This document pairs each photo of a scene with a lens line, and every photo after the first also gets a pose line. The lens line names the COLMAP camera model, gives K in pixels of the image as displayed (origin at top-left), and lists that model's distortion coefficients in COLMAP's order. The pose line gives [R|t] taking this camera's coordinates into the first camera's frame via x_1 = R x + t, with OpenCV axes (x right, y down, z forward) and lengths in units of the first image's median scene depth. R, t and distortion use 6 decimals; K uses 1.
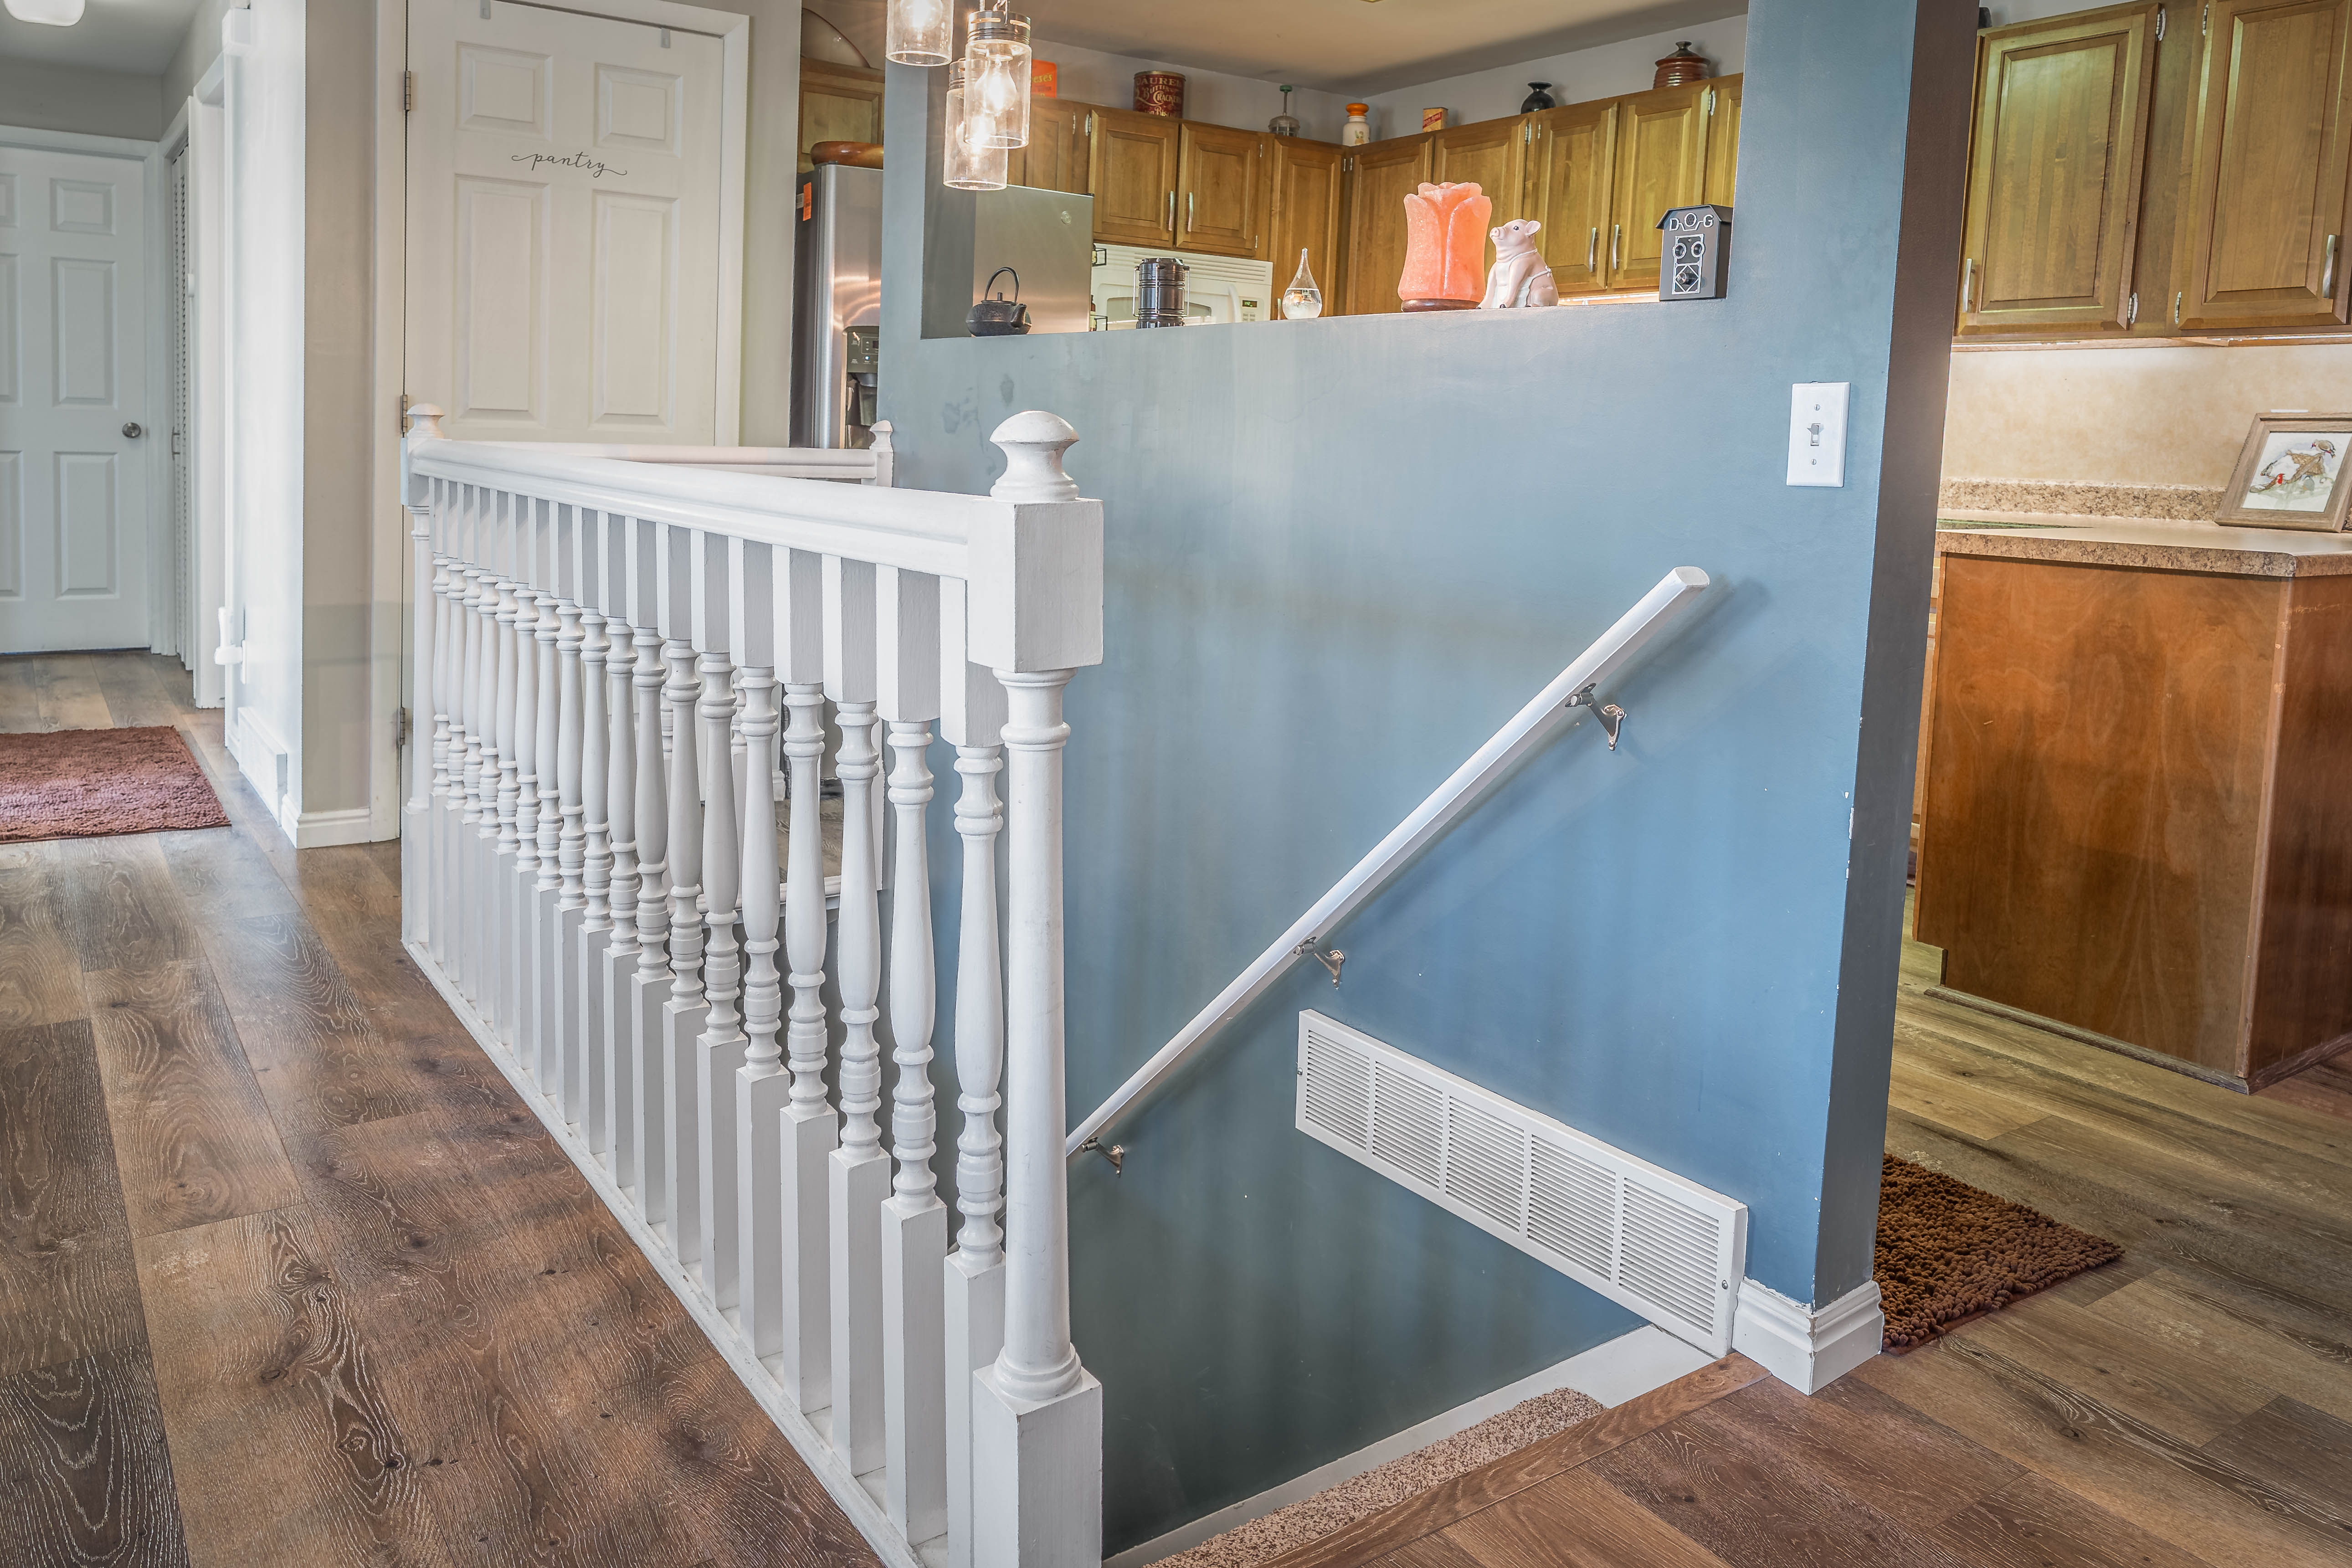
lens RADIAL K [[1679.6, 0, 1178.0], [0, 1679.6, 603.1], [0, 0, 1]] dist [0.001317, 0.004579]
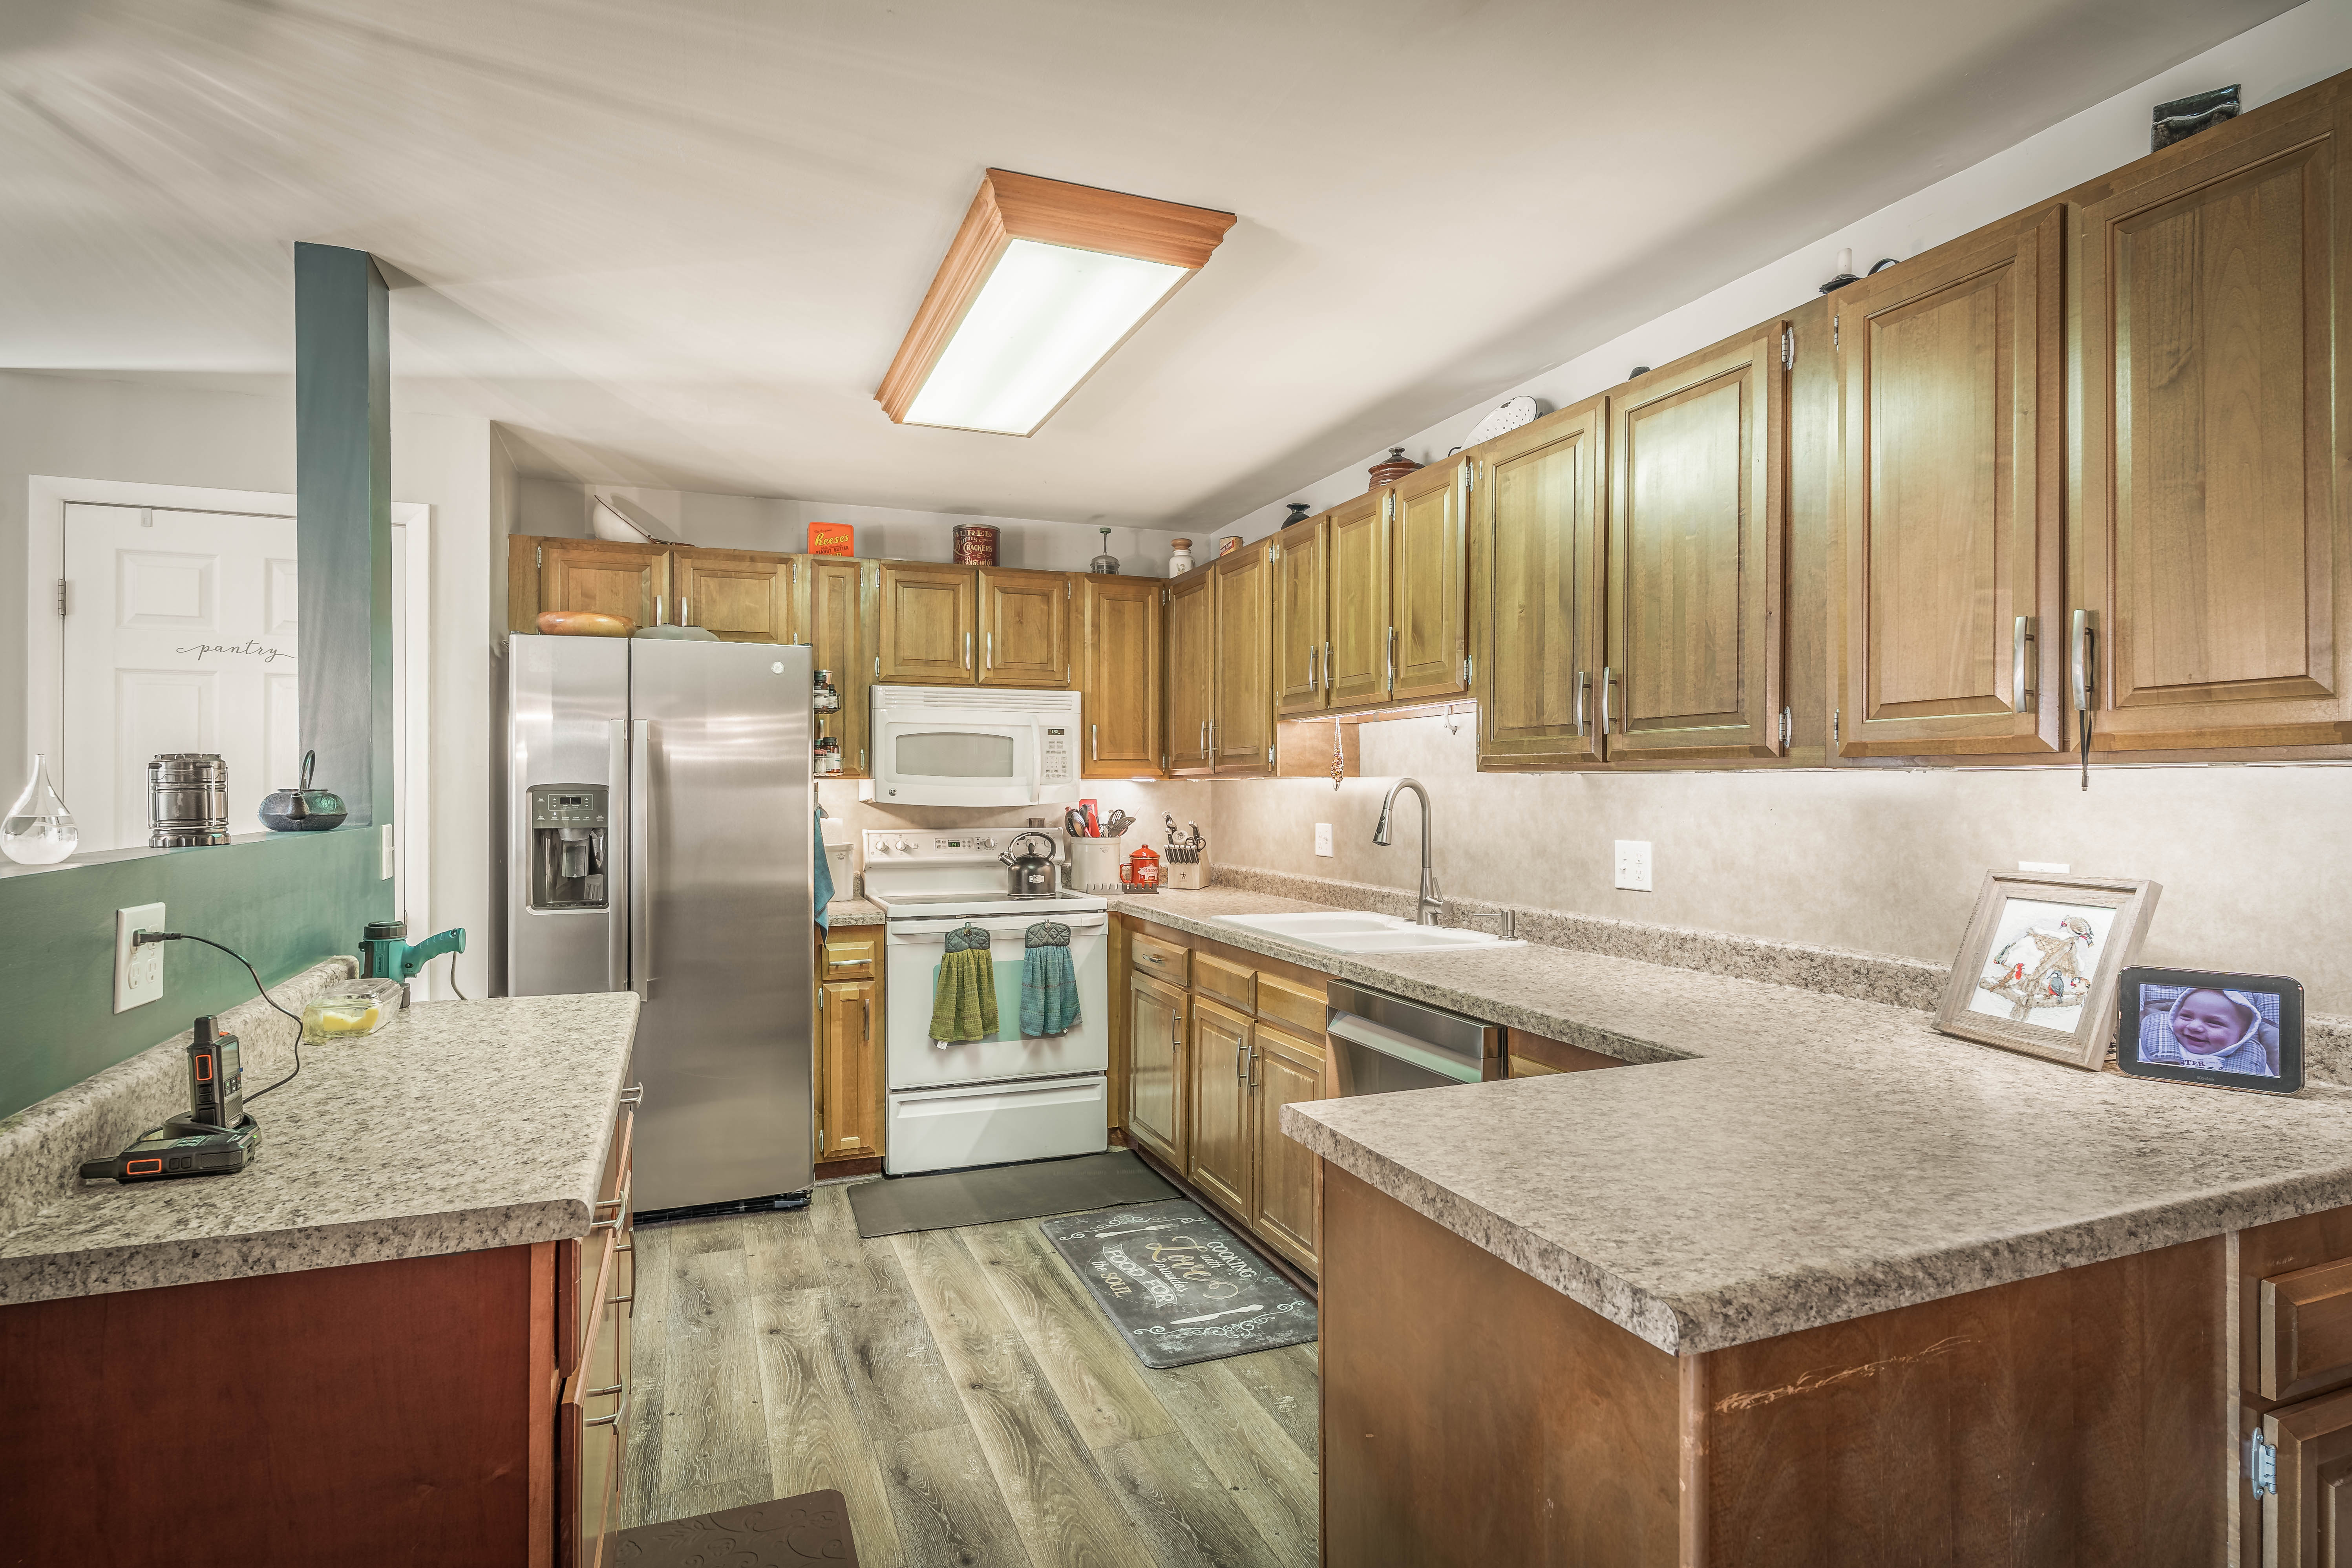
lens RADIAL K [[1195.0, 0, 1176.0], [0, 1195.0, 784.0], [0, 0, 1]] dist [0.001929, 0.000647]
pose [[0.973602, -0.033752, -0.225742, 0.396330], [0.010199, 0.994451, -0.104701, -0.092365], [0.228023, 0.099635, 0.968544, 0.409217]]
